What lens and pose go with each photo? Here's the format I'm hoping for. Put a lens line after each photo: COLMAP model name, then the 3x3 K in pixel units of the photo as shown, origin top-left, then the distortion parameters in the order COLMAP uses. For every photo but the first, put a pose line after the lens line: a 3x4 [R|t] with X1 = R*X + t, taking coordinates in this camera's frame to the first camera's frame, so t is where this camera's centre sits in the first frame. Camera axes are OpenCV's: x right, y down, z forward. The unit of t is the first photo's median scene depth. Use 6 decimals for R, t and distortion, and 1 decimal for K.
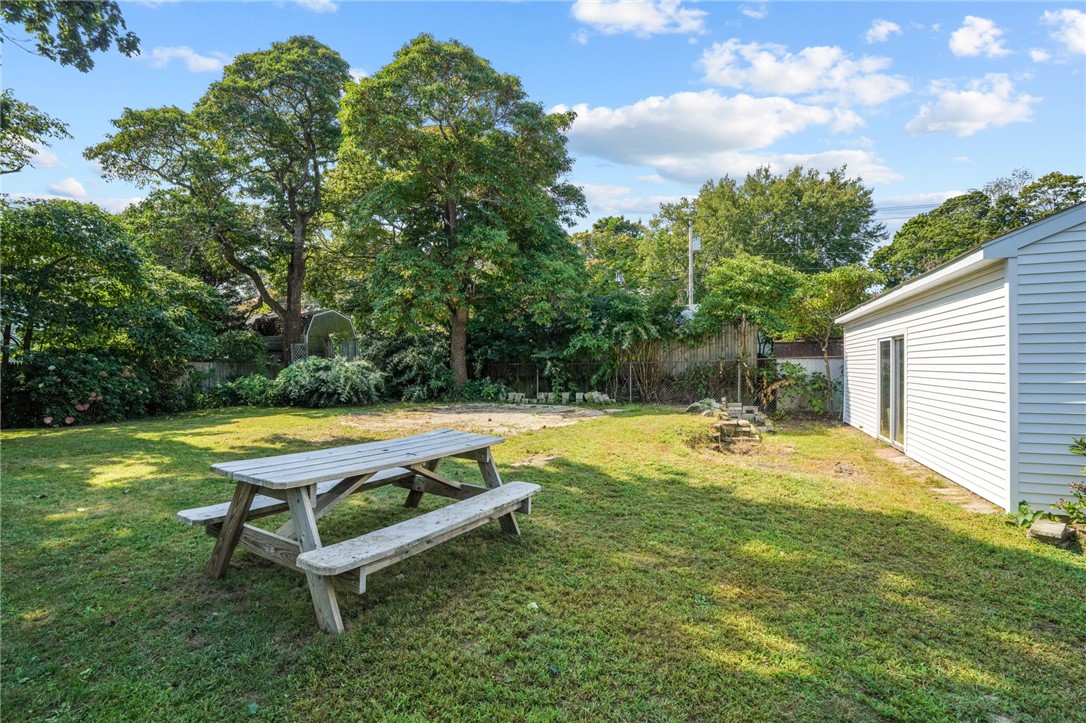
lens RADIAL K [[495.0, 0, 538.5], [0, 495.0, 359.7], [0, 0, 1]] dist [-0.039850, 0.010820]
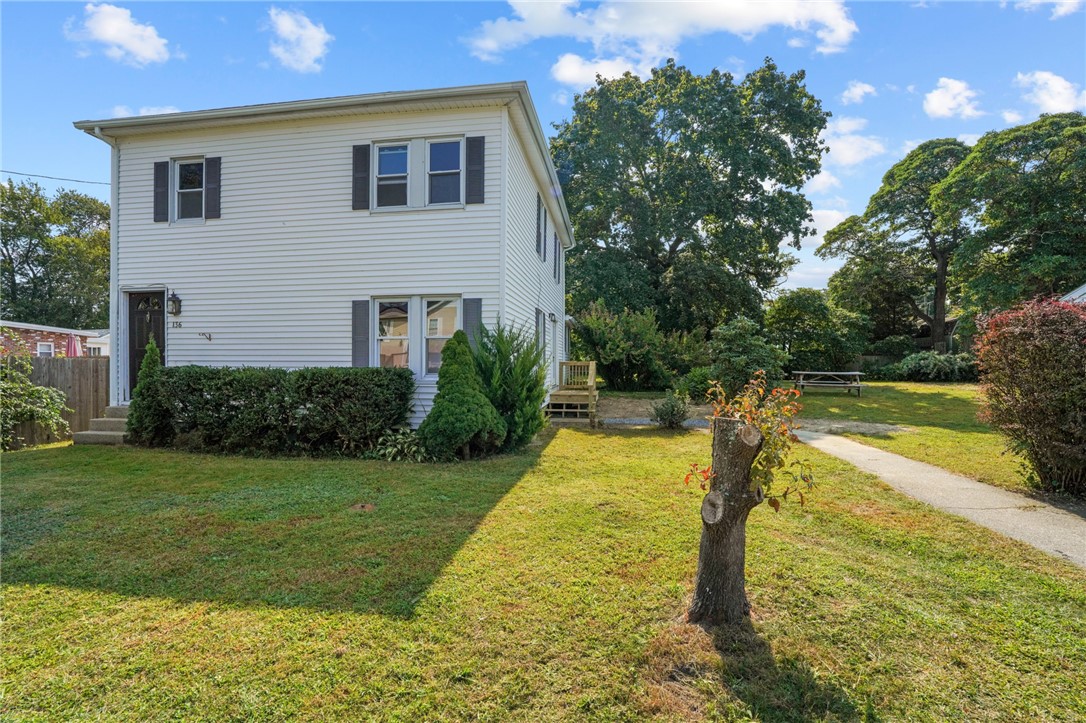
lens RADIAL K [[495.0, 0, 548.5], [0, 495.0, 369.7], [0, 0, 1]] dist [-0.039850, 0.010820]
pose [[0.247867, 0.018265, -0.968622, 0.776344], [0.007659, 0.999754, 0.020812, 0.010816], [0.968764, -0.012577, 0.247666, -0.600700]]
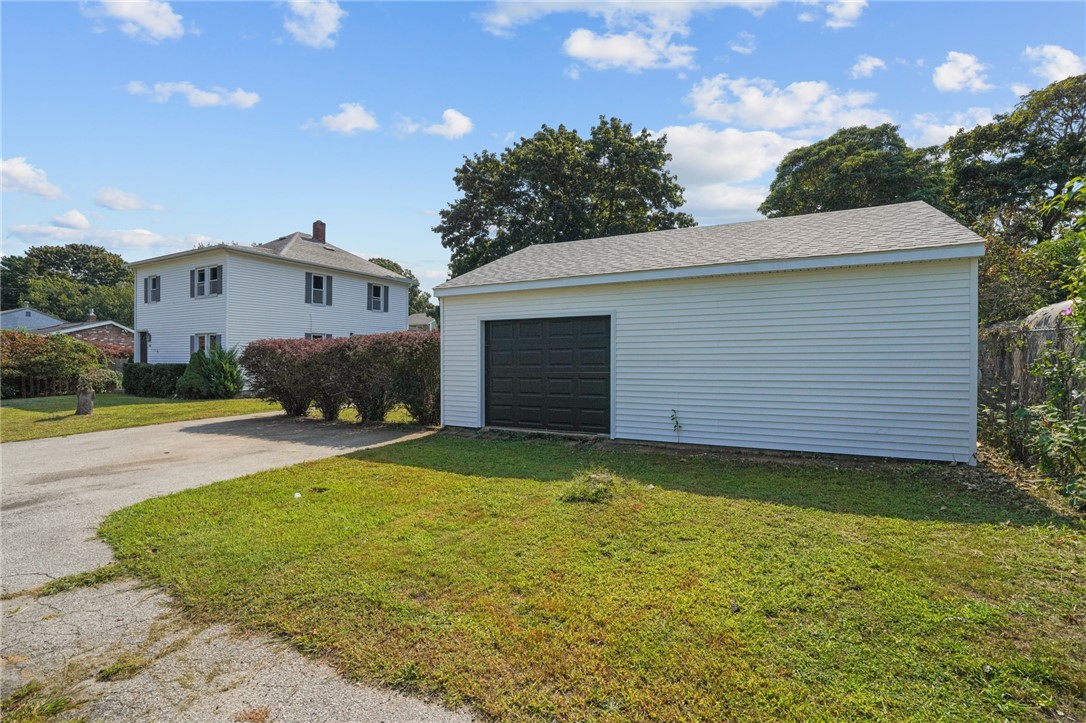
lens RADIAL K [[495.0, 0, 552.7], [0, 495.0, 365.2], [0, 0, 1]] dist [-0.039850, 0.010820]
pose [[-0.096860, 0.013539, -0.995206, 1.334341], [0.009387, 0.999875, 0.012689, 0.014860], [0.995254, -0.008113, -0.096975, 0.325398]]
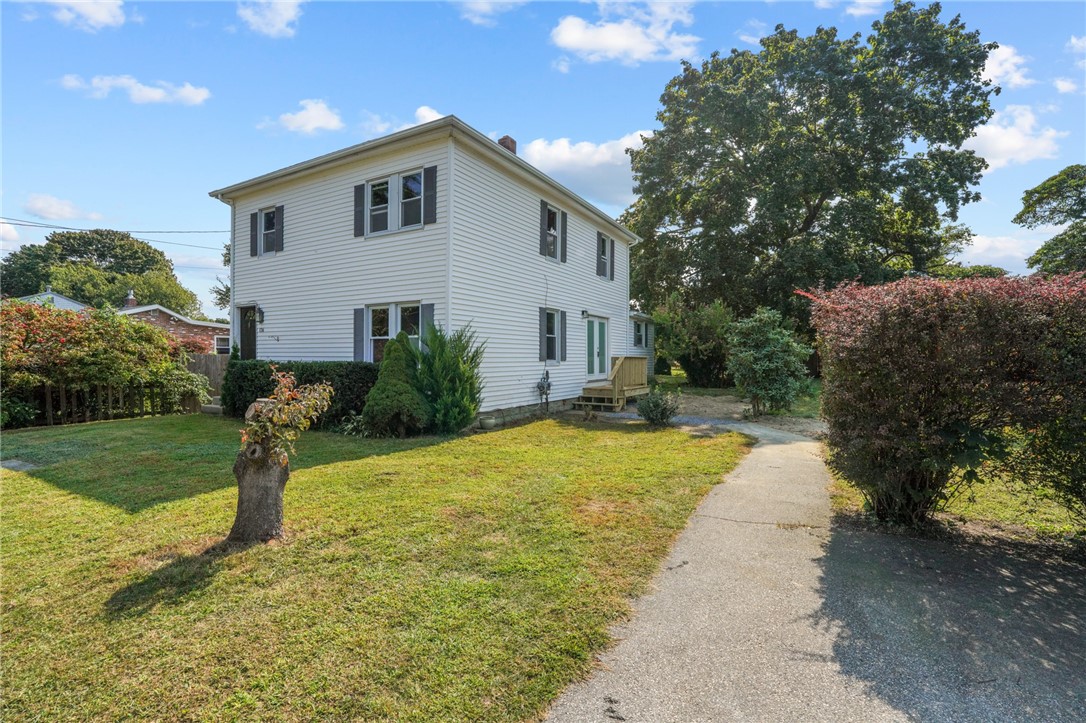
lens RADIAL K [[495.0, 0, 552.5], [0, 495.0, 370.0], [0, 0, 1]] dist [-0.039850, 0.010820]
pose [[-0.119083, 0.028674, -0.992470, 0.844279], [0.008736, 0.999574, 0.027831, 0.012884], [0.992846, -0.005356, -0.119282, -0.338694]]
